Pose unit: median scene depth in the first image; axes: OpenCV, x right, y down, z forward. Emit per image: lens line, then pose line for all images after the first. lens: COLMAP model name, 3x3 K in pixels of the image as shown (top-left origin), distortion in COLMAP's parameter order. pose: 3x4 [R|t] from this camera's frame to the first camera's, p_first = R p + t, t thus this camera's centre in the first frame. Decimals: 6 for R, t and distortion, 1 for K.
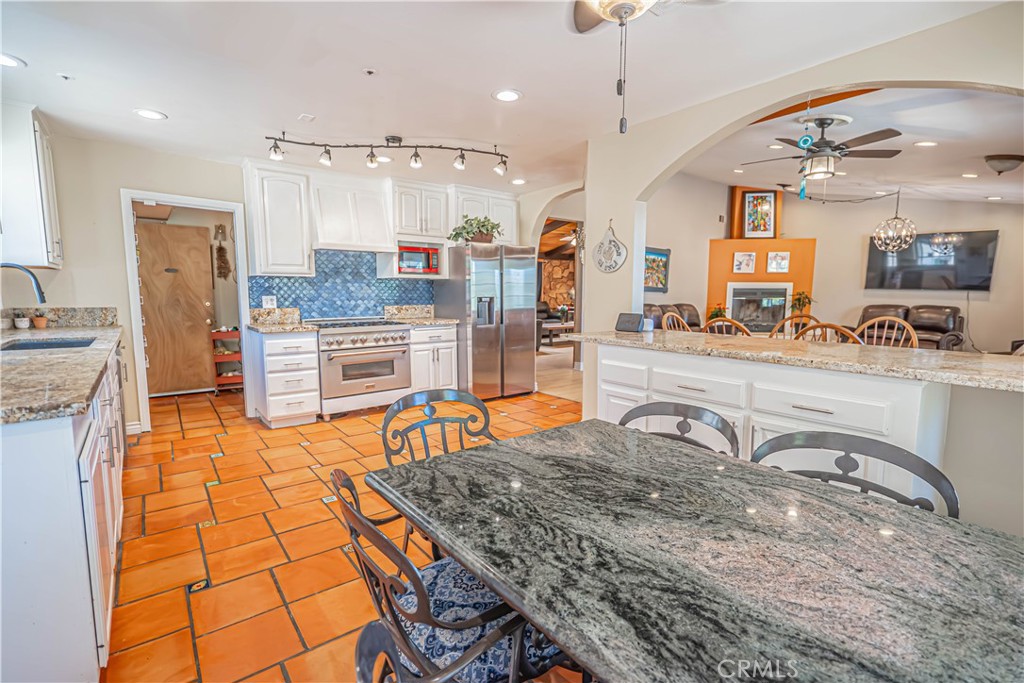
lens RADIAL K [[471.0, 0, 515.2], [0, 471.0, 345.2], [0, 0, 1]] dist [-0.000931, 0.000454]
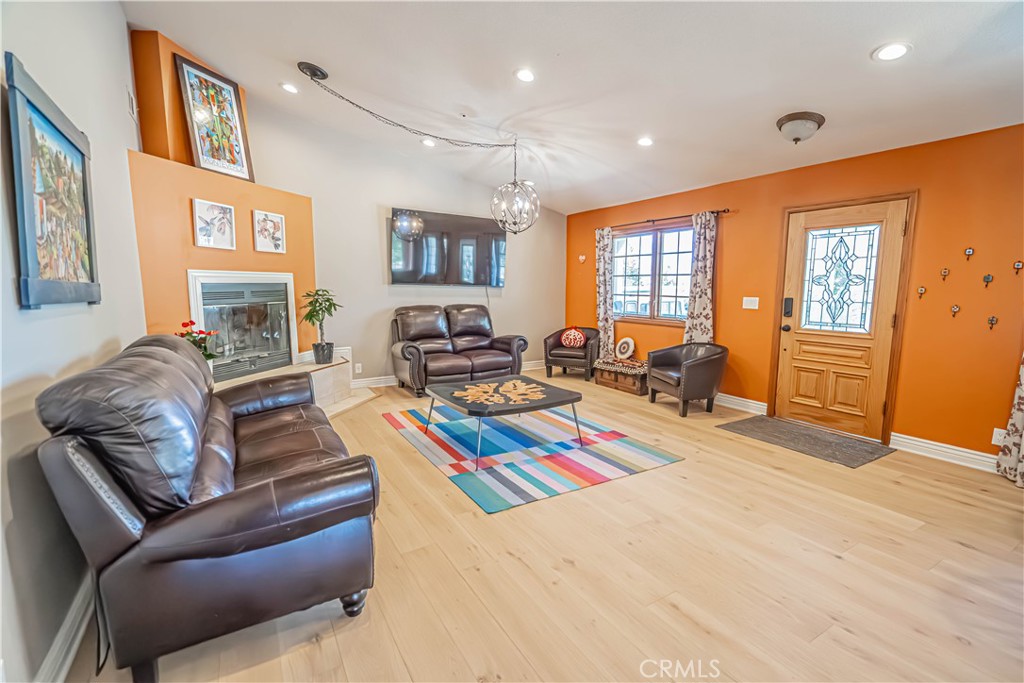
lens RADIAL K [[459.3, 0, 513.8], [0, 459.3, 345.0], [0, 0, 1]] dist [-0.008509, 0.003767]
pose [[0.131100, -0.134092, 0.982259, 0.097290], [0.109920, 0.986667, 0.120023, -0.096621], [-0.985256, 0.092235, 0.144092, 0.761426]]
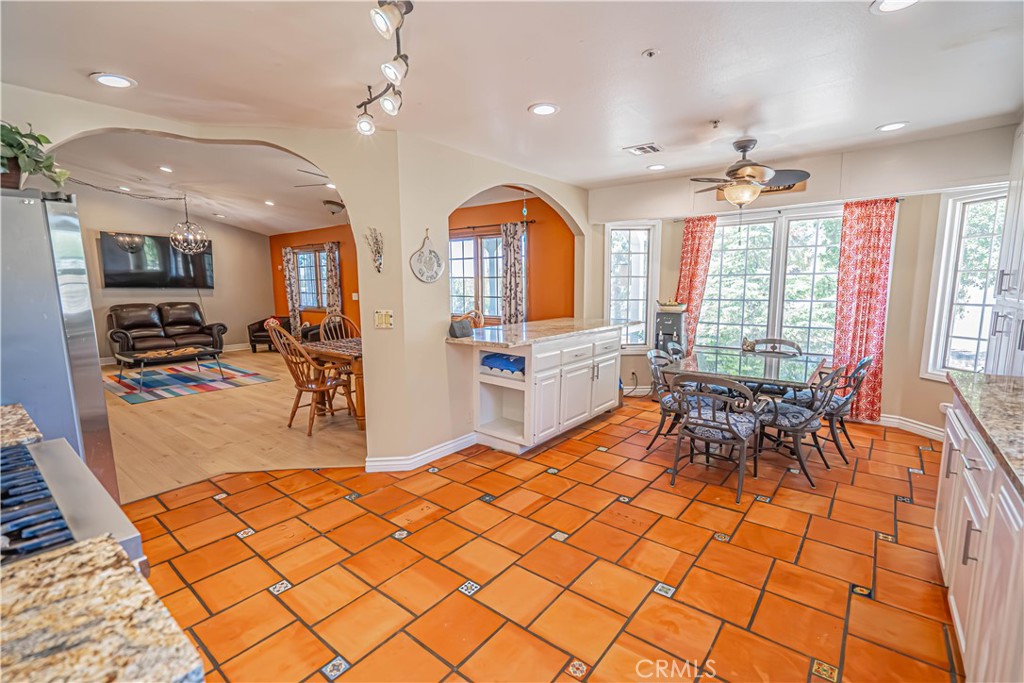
lens RADIAL K [[459.3, 0, 513.8], [0, 459.3, 345.0], [0, 0, 1]] dist [-0.008509, 0.003767]
pose [[-0.227208, -0.136170, 0.964279, -0.330640], [0.115699, 0.979389, 0.165565, -0.069465], [-0.966949, 0.149184, -0.206770, 0.441840]]
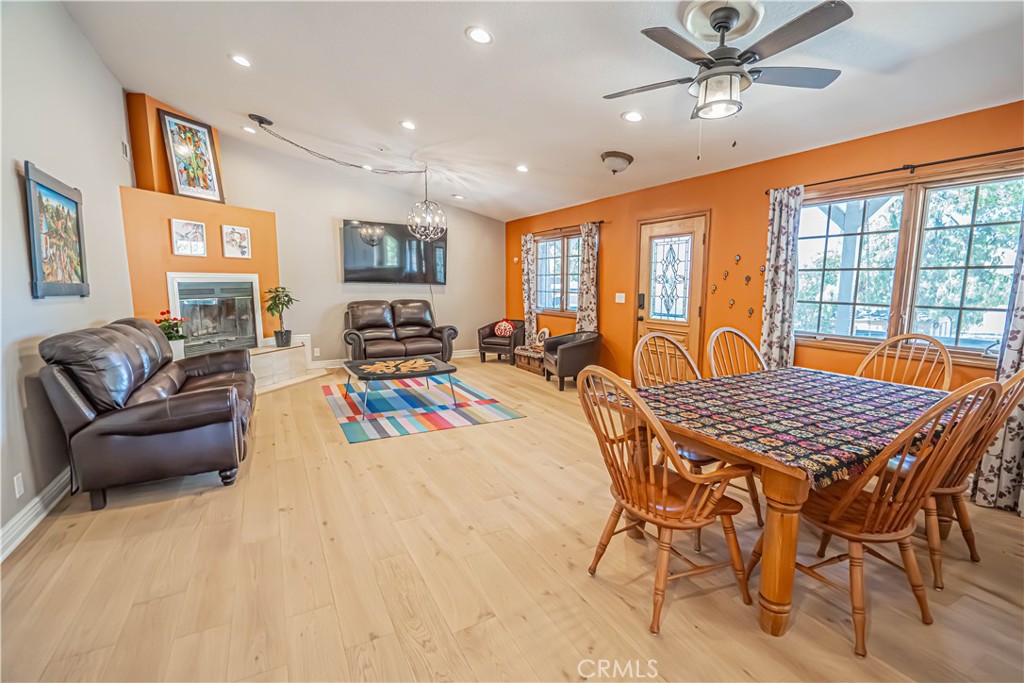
lens RADIAL K [[462.0, 0, 512.6], [0, 462.0, 345.6], [0, 0, 1]] dist [-0.007188, 0.004121]
pose [[0.182335, -0.139704, 0.973261, -0.013780], [0.110467, 0.986498, 0.120909, -0.078931], [-0.977011, 0.085468, 0.195306, 0.578817]]
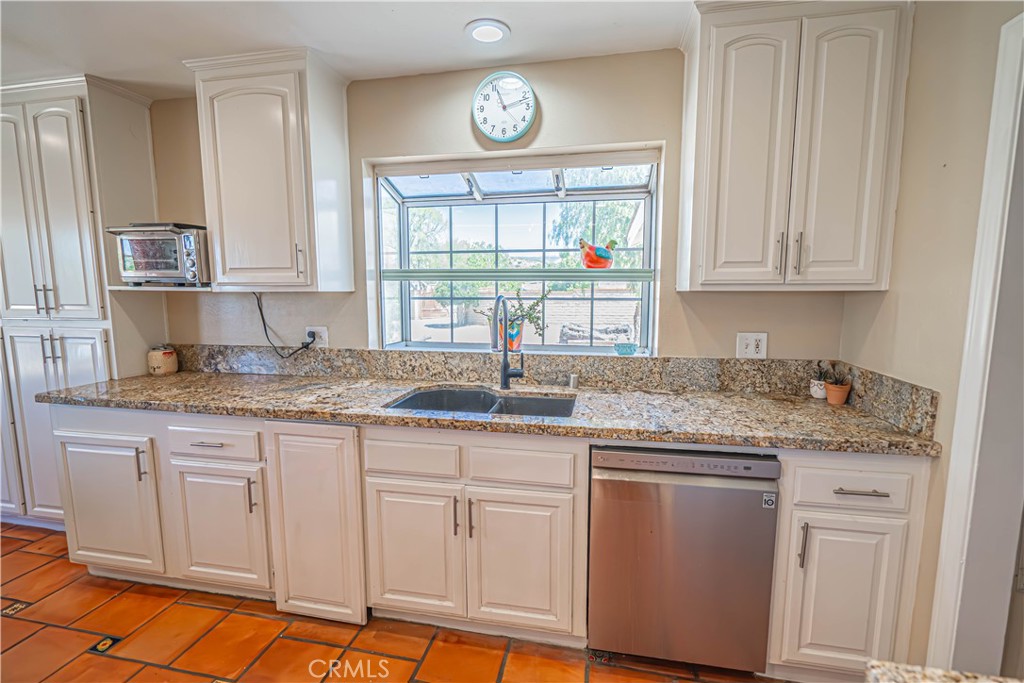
lens RADIAL K [[459.8, 0, 514.5], [0, 459.8, 346.5], [0, 0, 1]] dist [-0.003857, 0.000828]
pose [[-0.761786, 0.074121, -0.643575, -0.175622], [-0.074331, 0.976872, 0.200491, -0.074923], [0.643551, 0.200569, -0.738657, 0.487675]]
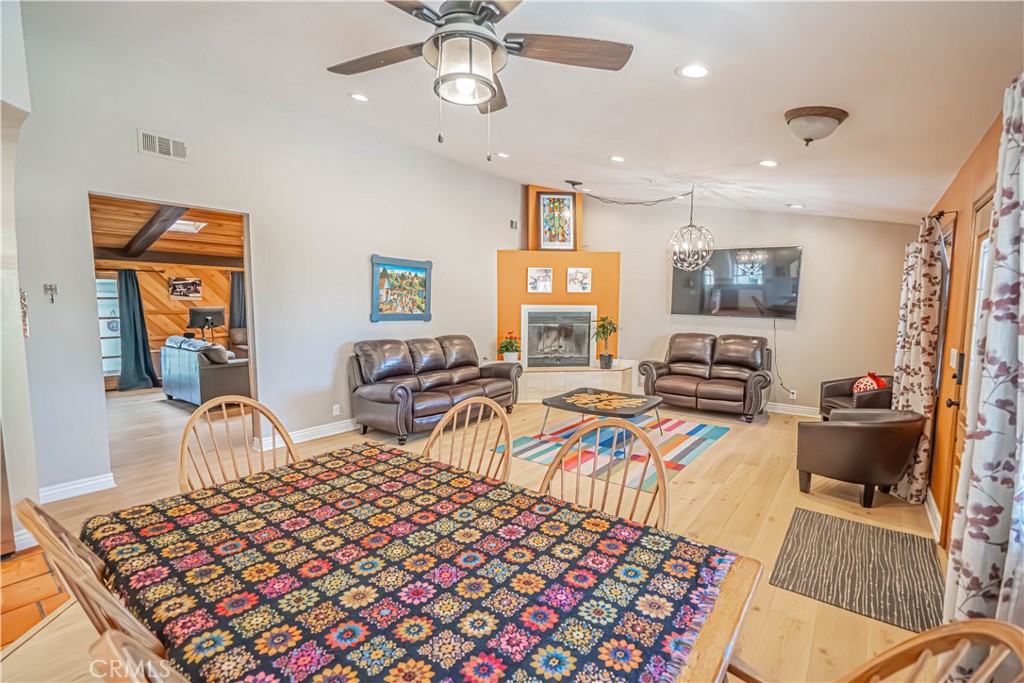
lens RADIAL K [[459.3, 0, 513.8], [0, 459.3, 345.0], [0, 0, 1]] dist [-0.008509, 0.003767]
pose [[0.970488, -0.021863, 0.240157, 0.288474], [0.026856, 0.999485, -0.017539, -0.060642], [-0.239650, 0.023471, 0.970576, 0.293630]]
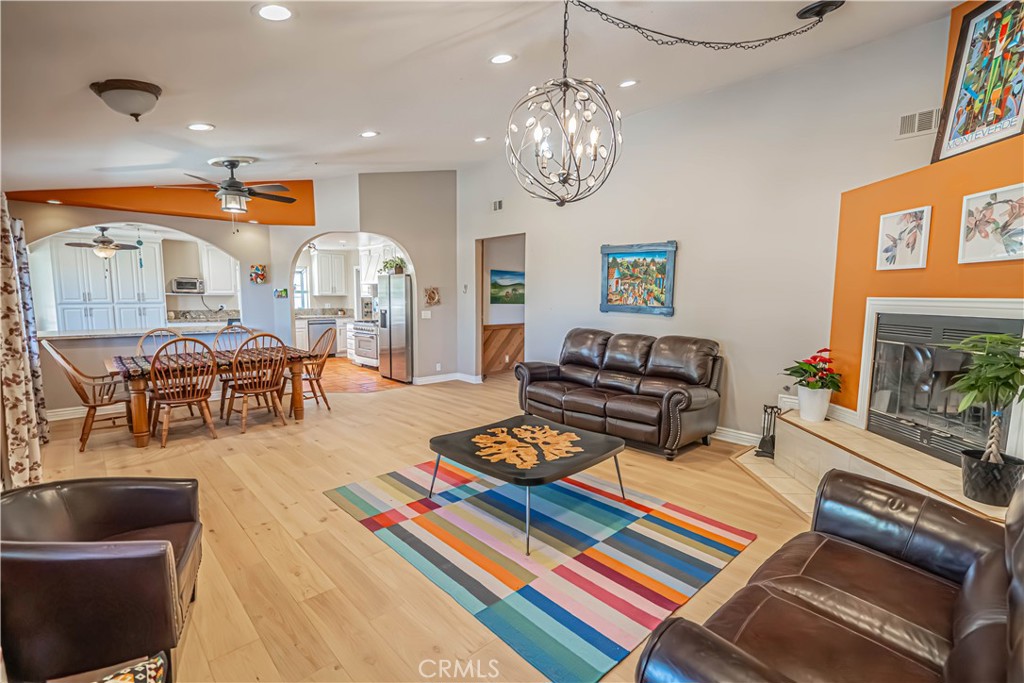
lens RADIAL K [[462.0, 0, 512.6], [0, 462.0, 345.6], [0, 0, 1]] dist [-0.007188, 0.004121]
pose [[0.086504, 0.105068, -0.990696, 0.909908], [-0.118852, 0.988410, 0.094448, -0.110049], [0.989137, 0.109576, 0.097989, 0.786451]]
